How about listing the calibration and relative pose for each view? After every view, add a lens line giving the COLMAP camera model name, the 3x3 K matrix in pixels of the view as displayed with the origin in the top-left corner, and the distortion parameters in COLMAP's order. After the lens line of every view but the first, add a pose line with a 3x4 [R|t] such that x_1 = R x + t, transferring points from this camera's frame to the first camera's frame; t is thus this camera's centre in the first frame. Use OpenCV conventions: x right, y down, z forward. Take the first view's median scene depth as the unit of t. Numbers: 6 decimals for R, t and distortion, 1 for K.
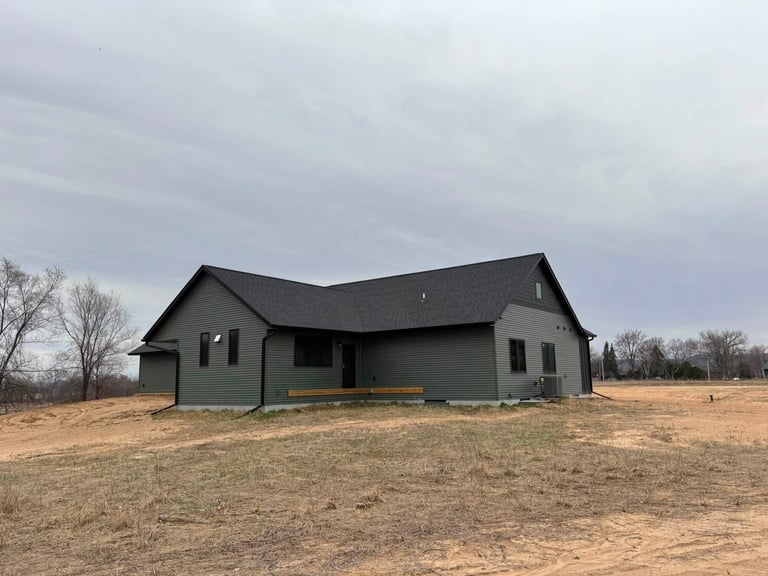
lens RADIAL K [[606.4, 0, 384.0], [0, 606.4, 288.0], [0, 0, 1]] dist [0.028963, 0.003355]
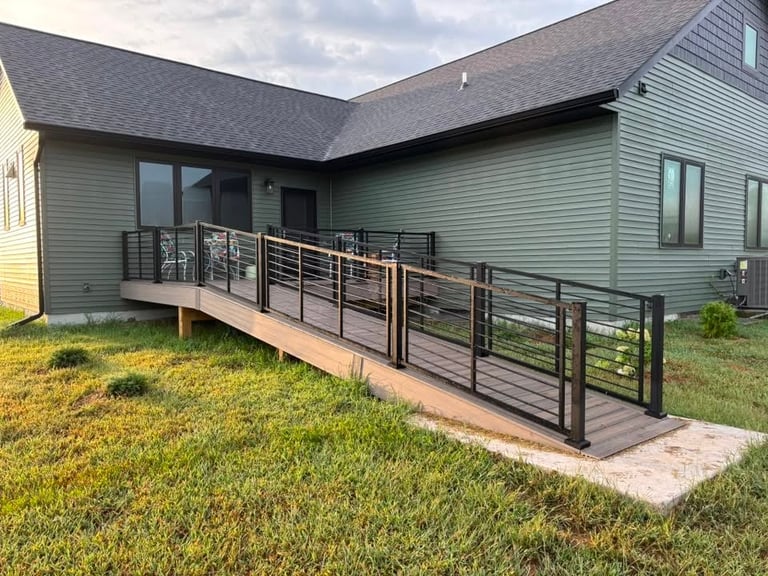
lens RADIAL K [[606.4, 0, 384.0], [0, 606.4, 288.0], [0, 0, 1]] dist [0.028963, 0.003355]
pose [[0.975184, 0.020217, -0.220471, 0.117251], [0.023761, 0.980513, 0.195013, 0.080476], [0.220117, -0.195412, 0.955700, 0.554022]]
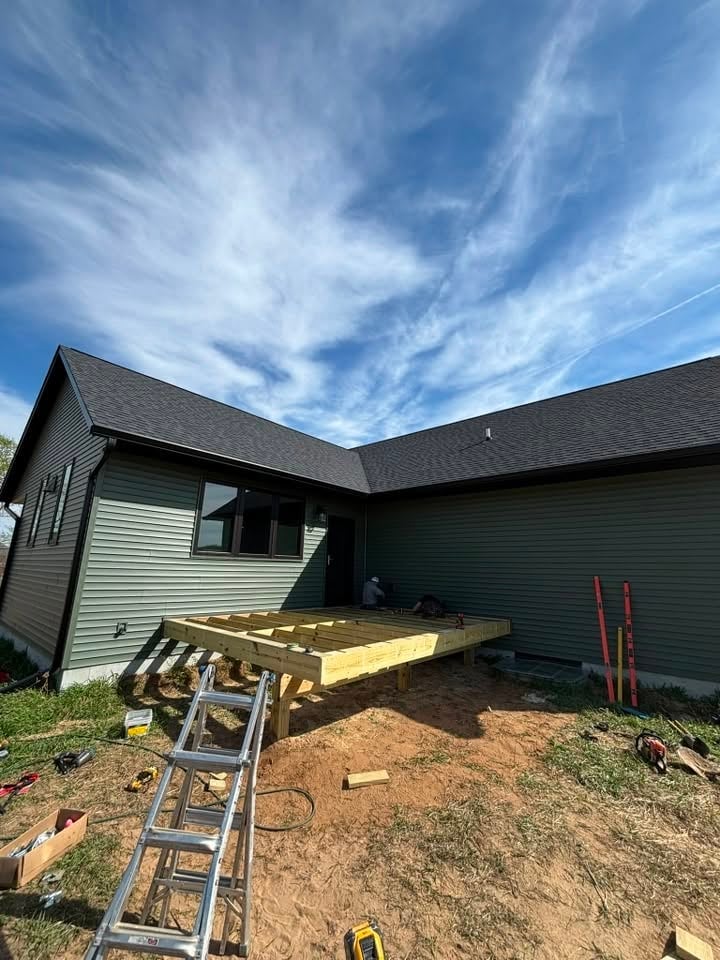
lens RADIAL K [[390.4, 0, 361.2], [0, 390.4, 468.0], [0, 0, 1]] dist [0.001328, 0.000078]
pose [[0.998045, 0.021238, -0.058779, -0.023289], [-0.027217, 0.994323, -0.102860, 0.087643], [0.056261, 0.104259, 0.992958, 0.685522]]
